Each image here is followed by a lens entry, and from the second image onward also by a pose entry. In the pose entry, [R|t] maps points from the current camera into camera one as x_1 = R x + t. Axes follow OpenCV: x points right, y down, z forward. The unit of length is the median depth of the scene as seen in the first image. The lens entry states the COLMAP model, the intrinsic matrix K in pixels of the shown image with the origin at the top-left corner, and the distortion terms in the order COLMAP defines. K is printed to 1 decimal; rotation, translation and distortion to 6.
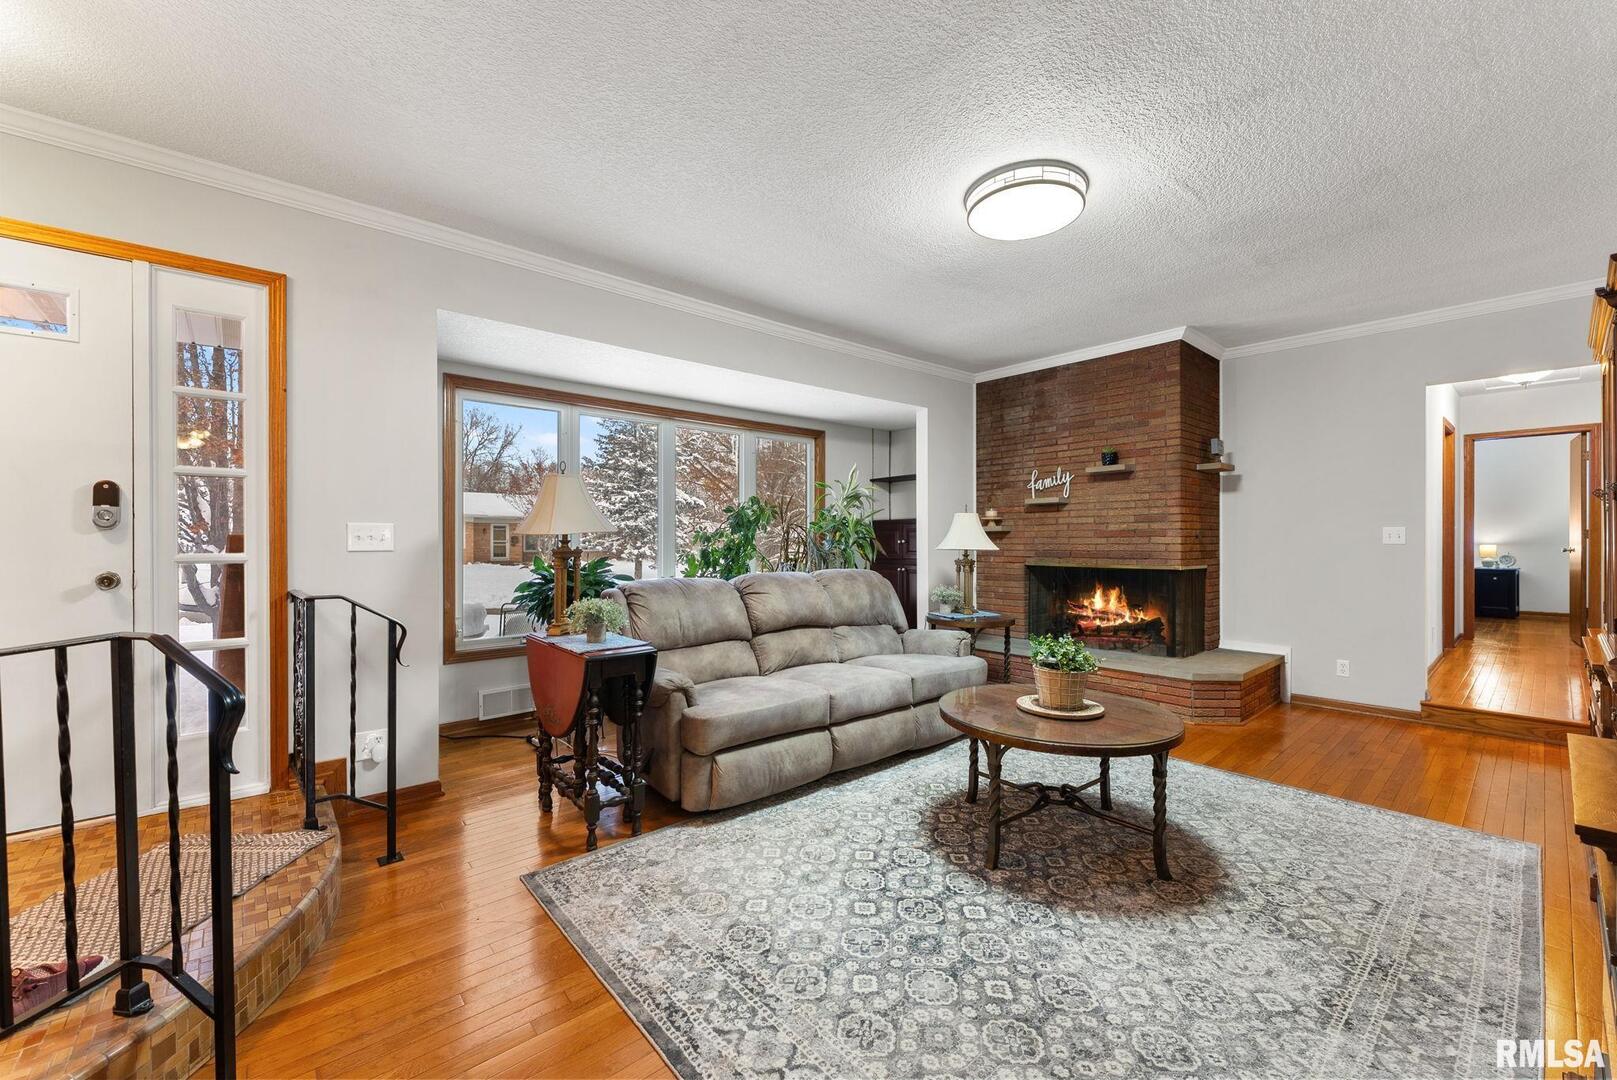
lens RADIAL K [[651.0, 0, 808.5], [0, 651.0, 540.0], [0, 0, 1]] dist [0.000631, 0.000109]
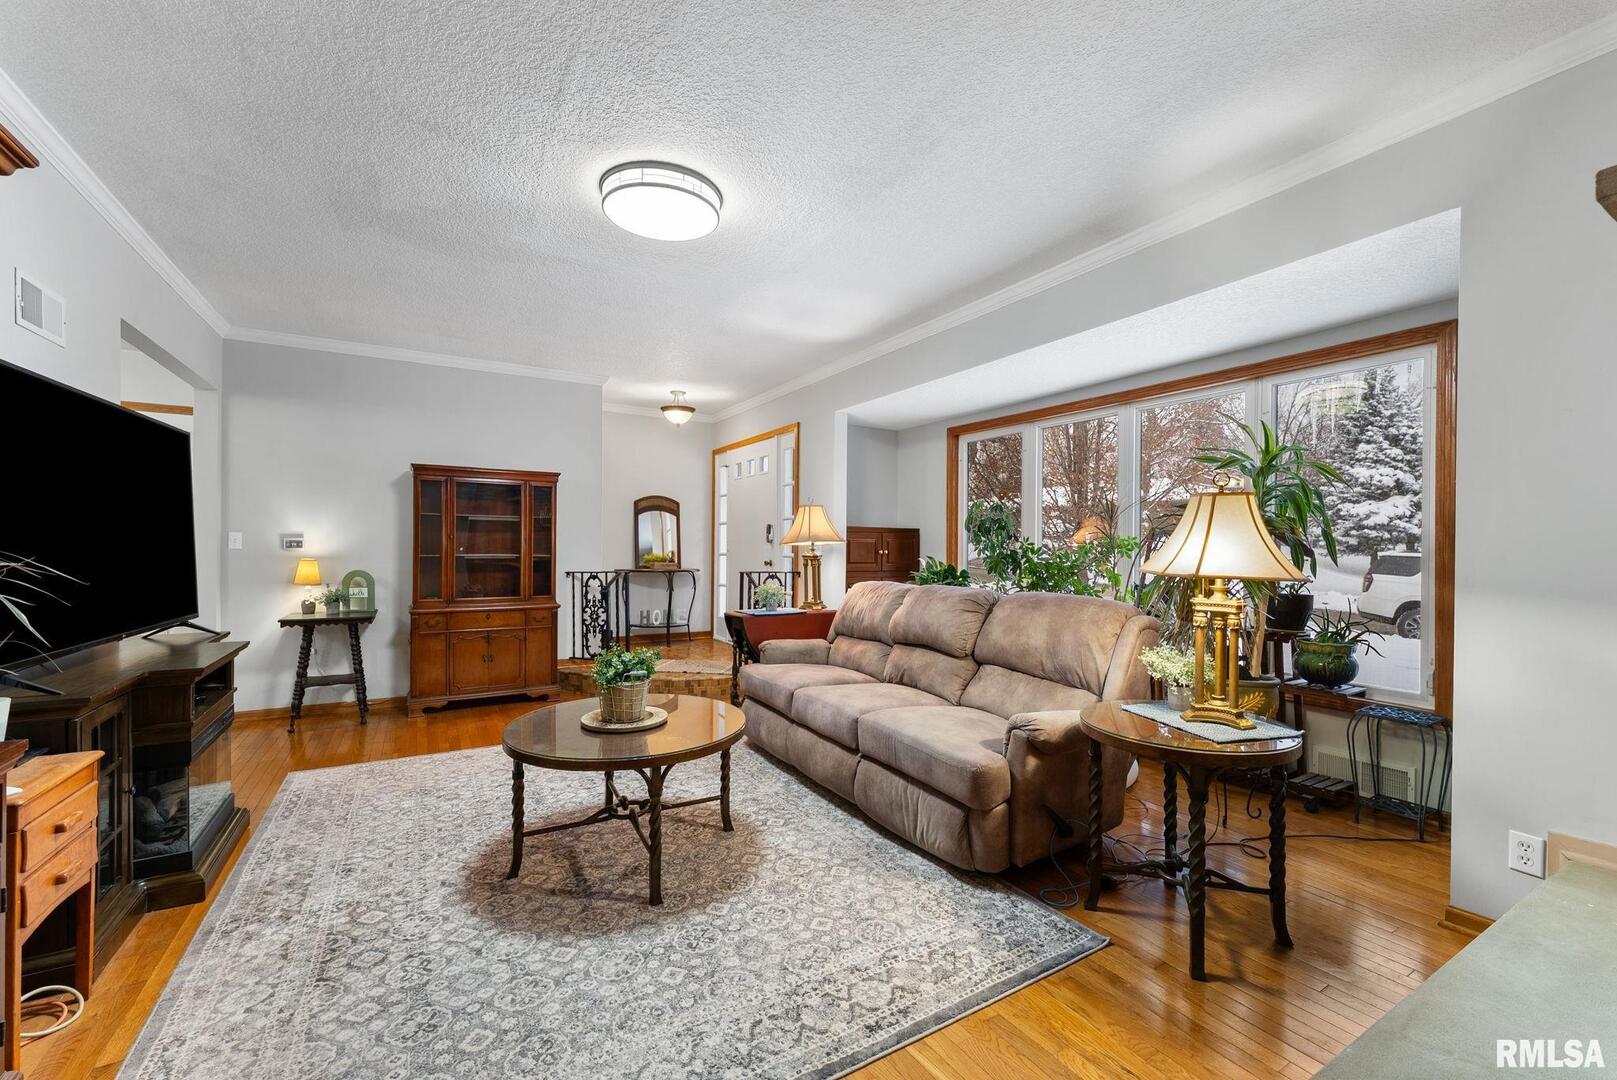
lens RADIAL K [[651.0, 0, 808.5], [0, 651.0, 540.0], [0, 0, 1]] dist [0.000631, 0.000109]
pose [[-0.182477, -0.005689, -0.983194, 1.409598], [-0.005157, 0.999975, -0.004829, -0.014161], [0.983197, 0.004189, -0.182502, 1.568122]]
